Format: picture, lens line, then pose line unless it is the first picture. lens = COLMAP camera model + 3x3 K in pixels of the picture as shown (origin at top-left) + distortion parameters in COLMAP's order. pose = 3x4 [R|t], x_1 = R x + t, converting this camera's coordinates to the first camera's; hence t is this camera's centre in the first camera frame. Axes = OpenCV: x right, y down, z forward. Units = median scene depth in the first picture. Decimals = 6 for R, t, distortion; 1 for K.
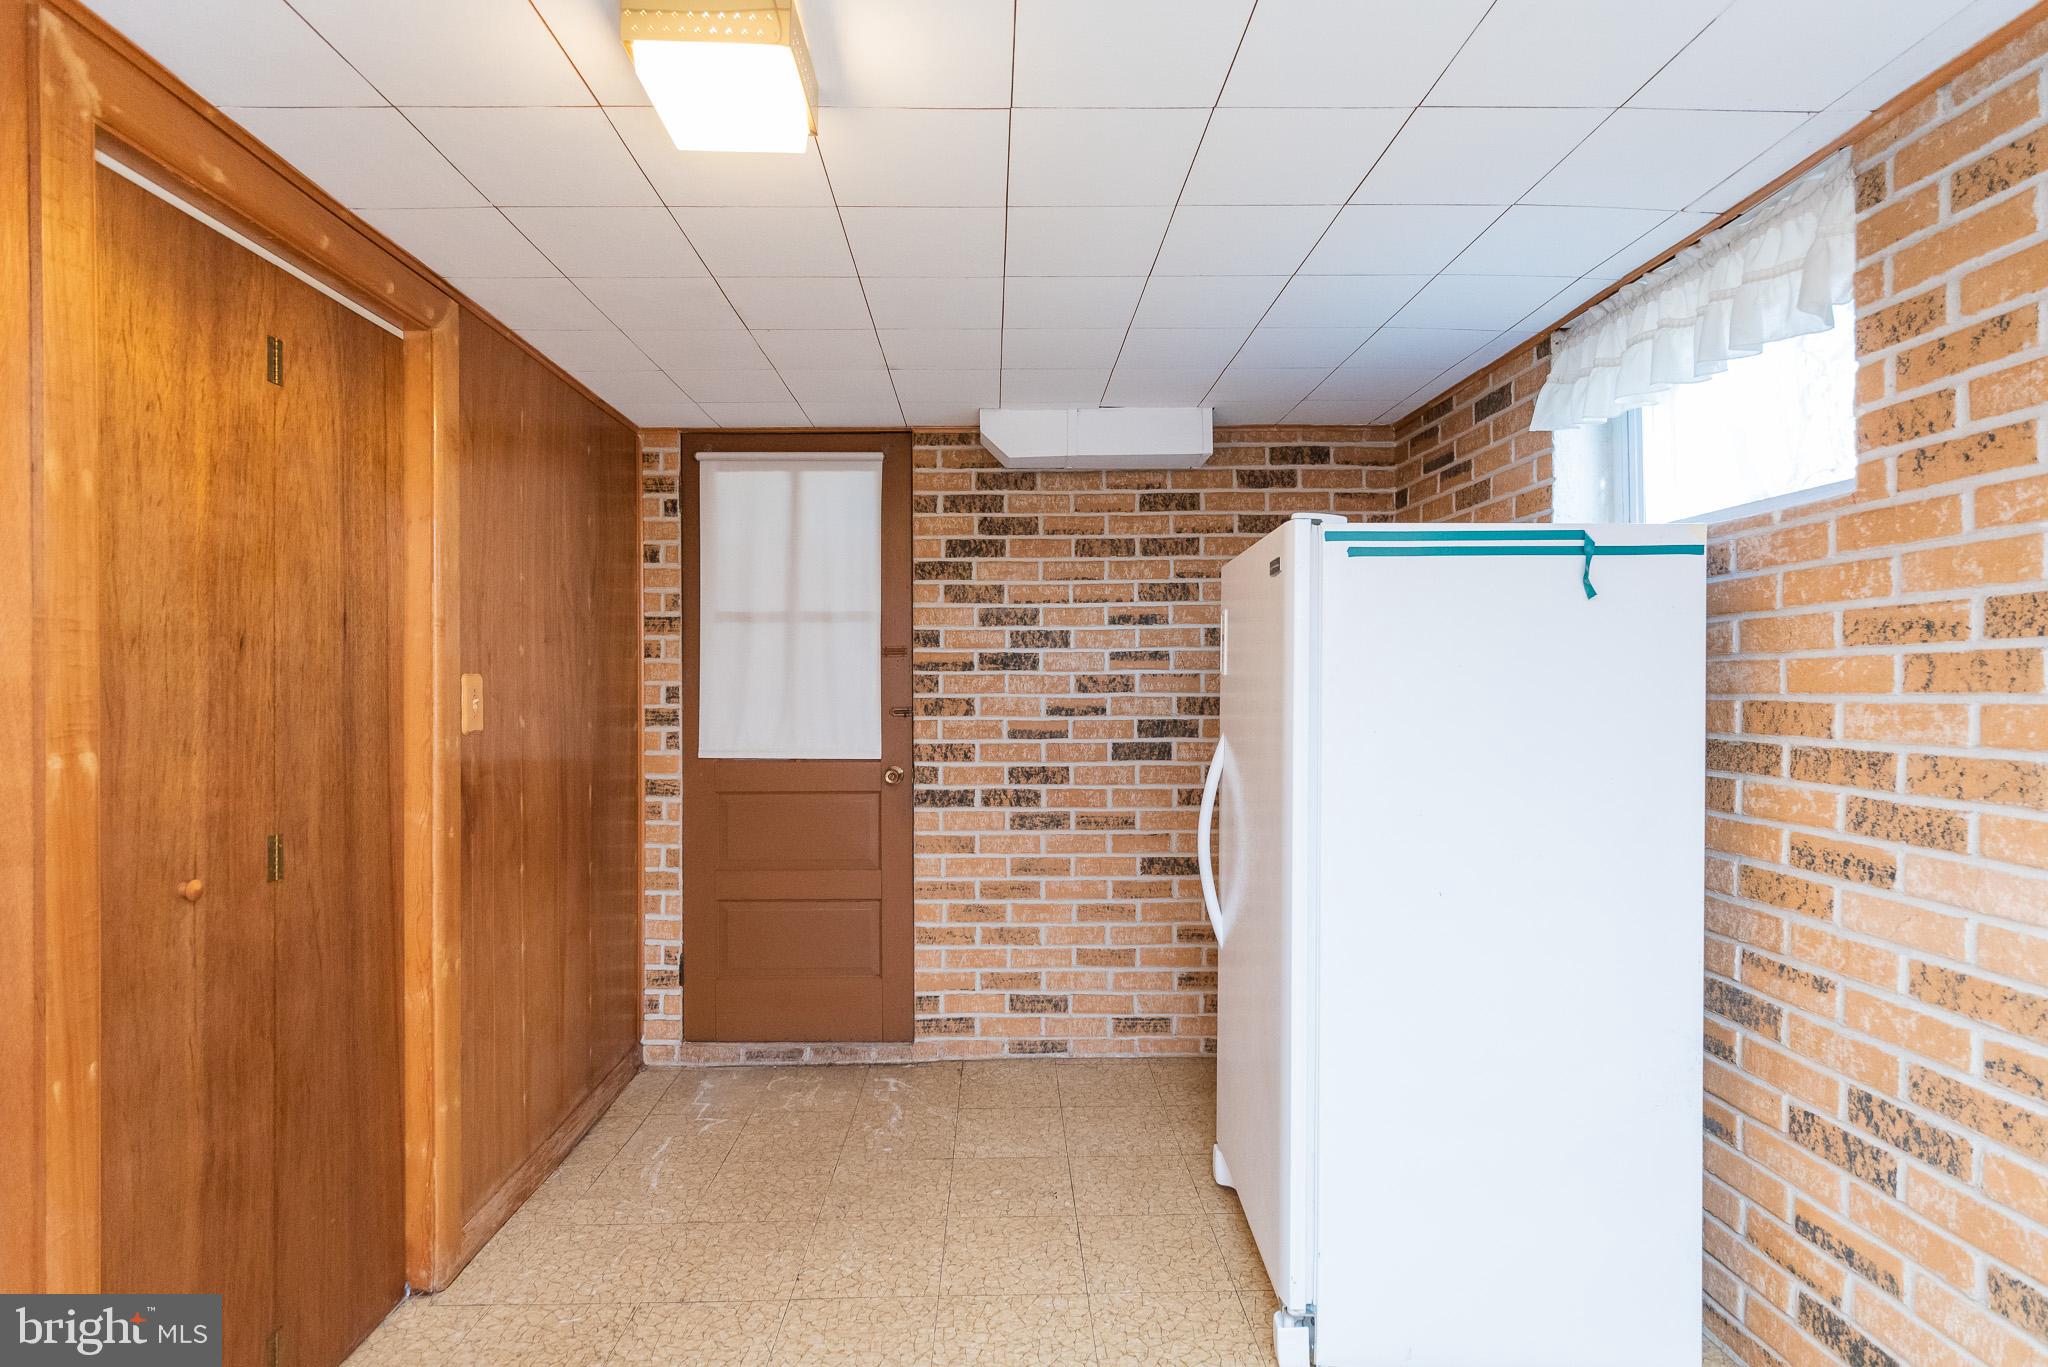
lens RADIAL K [[986.6, 0, 1021.0], [0, 986.6, 691.4], [0, 0, 1]] dist [0.003563, -0.000221]
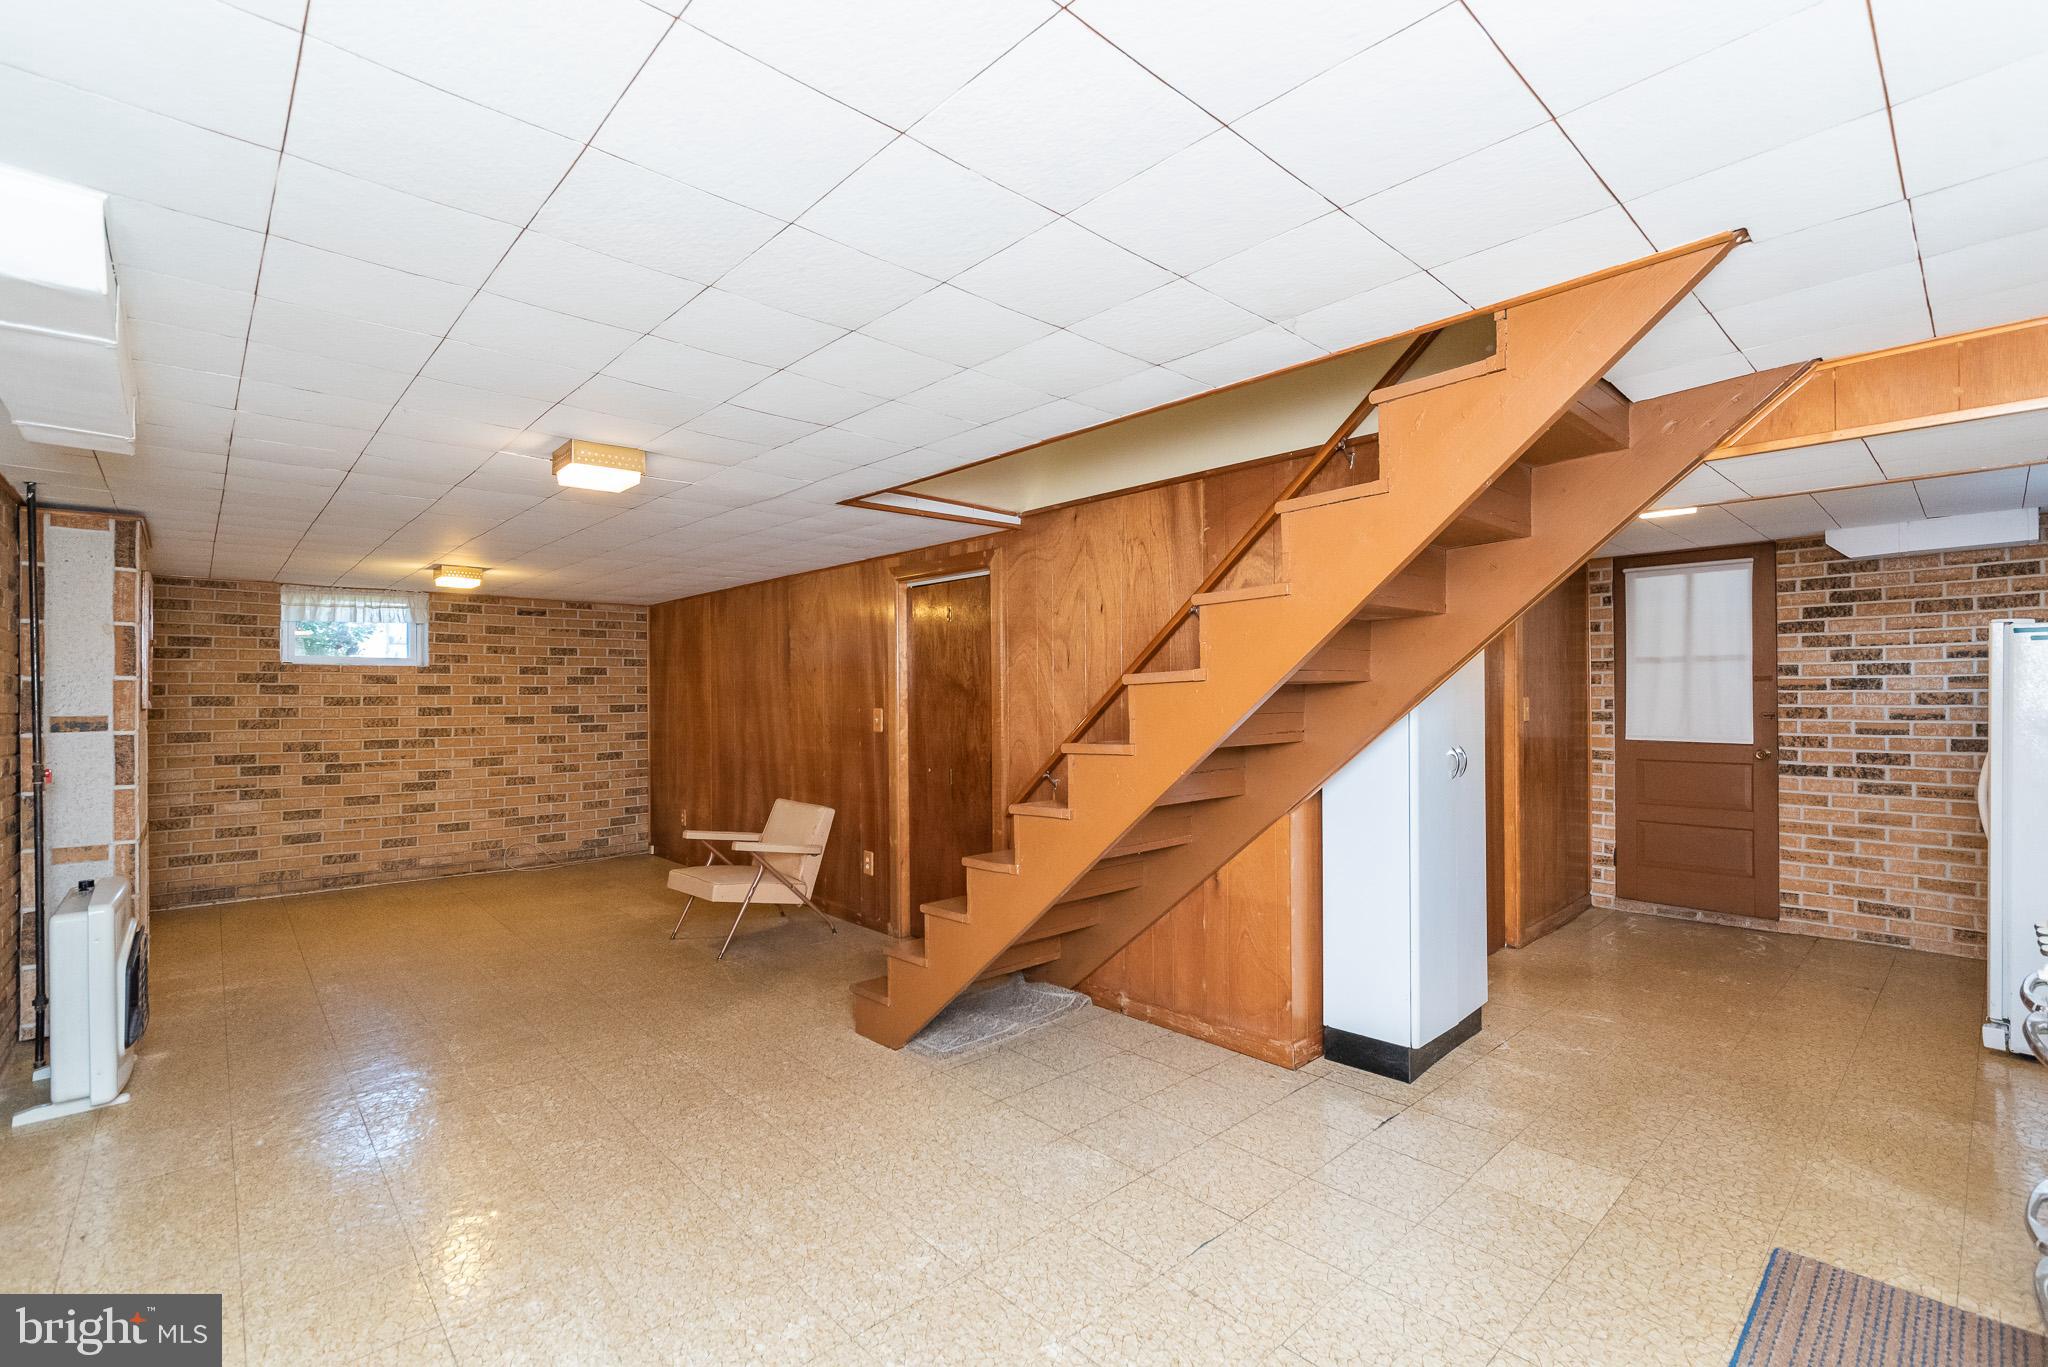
lens RADIAL K [[905.1, 0, 1027.4], [0, 905.1, 691.8], [0, 0, 1]] dist [-0.013896, 0.002819]
pose [[0.655924, -0.003683, -0.754818, 0.194469], [0.004907, 0.999988, -0.000615, -0.023441], [0.754811, -0.003301, 0.655934, -0.891707]]
